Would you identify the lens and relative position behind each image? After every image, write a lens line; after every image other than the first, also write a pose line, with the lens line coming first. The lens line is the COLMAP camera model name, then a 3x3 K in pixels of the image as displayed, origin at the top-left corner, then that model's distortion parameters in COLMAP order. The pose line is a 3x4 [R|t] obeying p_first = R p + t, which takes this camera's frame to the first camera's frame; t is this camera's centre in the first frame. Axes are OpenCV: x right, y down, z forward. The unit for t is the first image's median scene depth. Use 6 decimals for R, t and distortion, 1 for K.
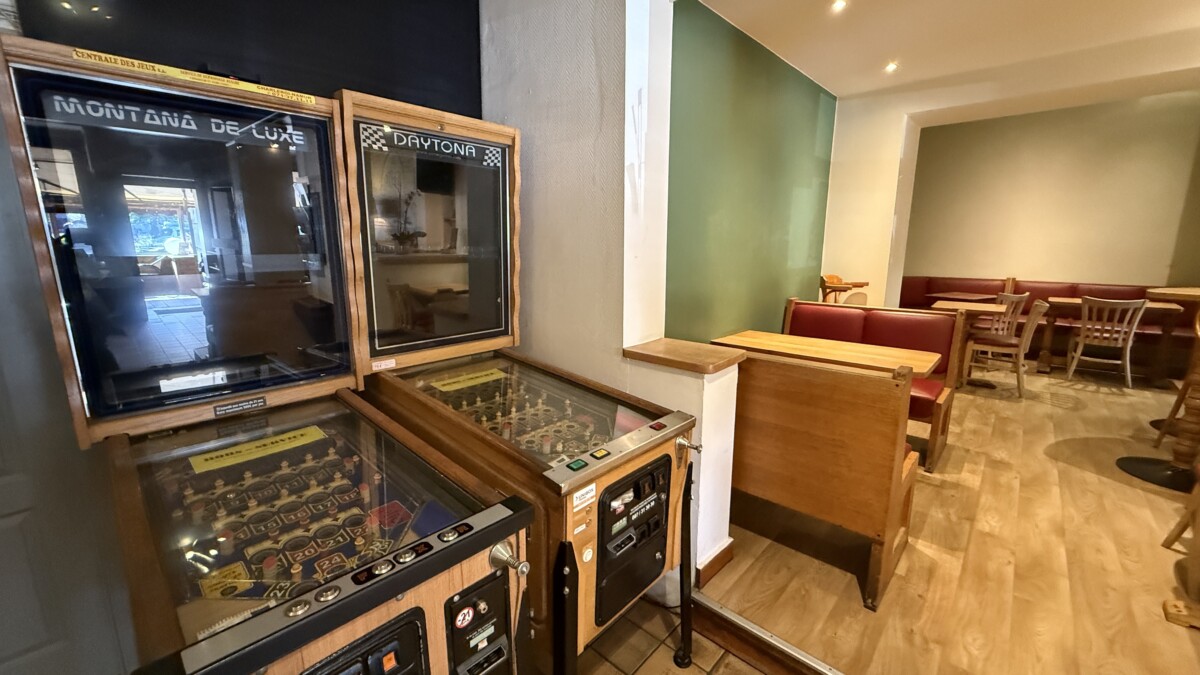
lens RADIAL K [[475.7, 0, 600.0], [0, 475.7, 337.5], [0, 0, 1]] dist [-0.001472, -0.000051]
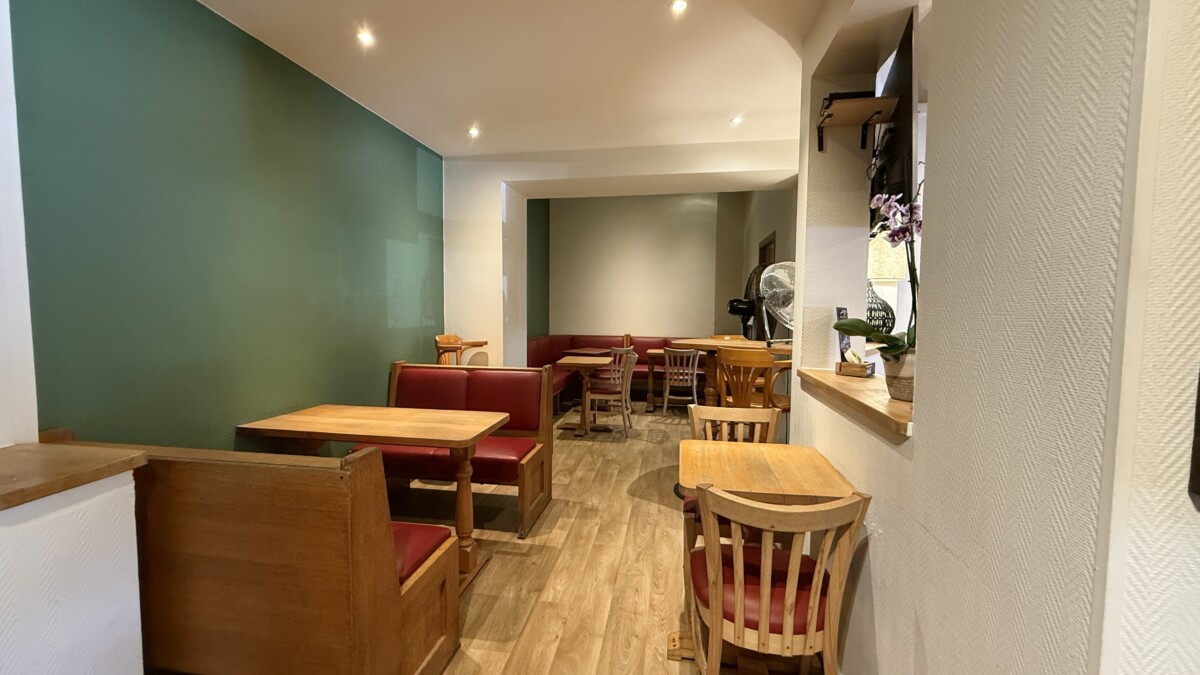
lens RADIAL K [[475.7, 0, 600.0], [0, 475.7, 337.5], [0, 0, 1]] dist [-0.001472, -0.000051]
pose [[0.839353, -0.024445, 0.543036, 0.237649], [0.095082, 0.990190, -0.102392, -0.000803], [-0.535206, 0.137576, 0.833443, 0.055134]]
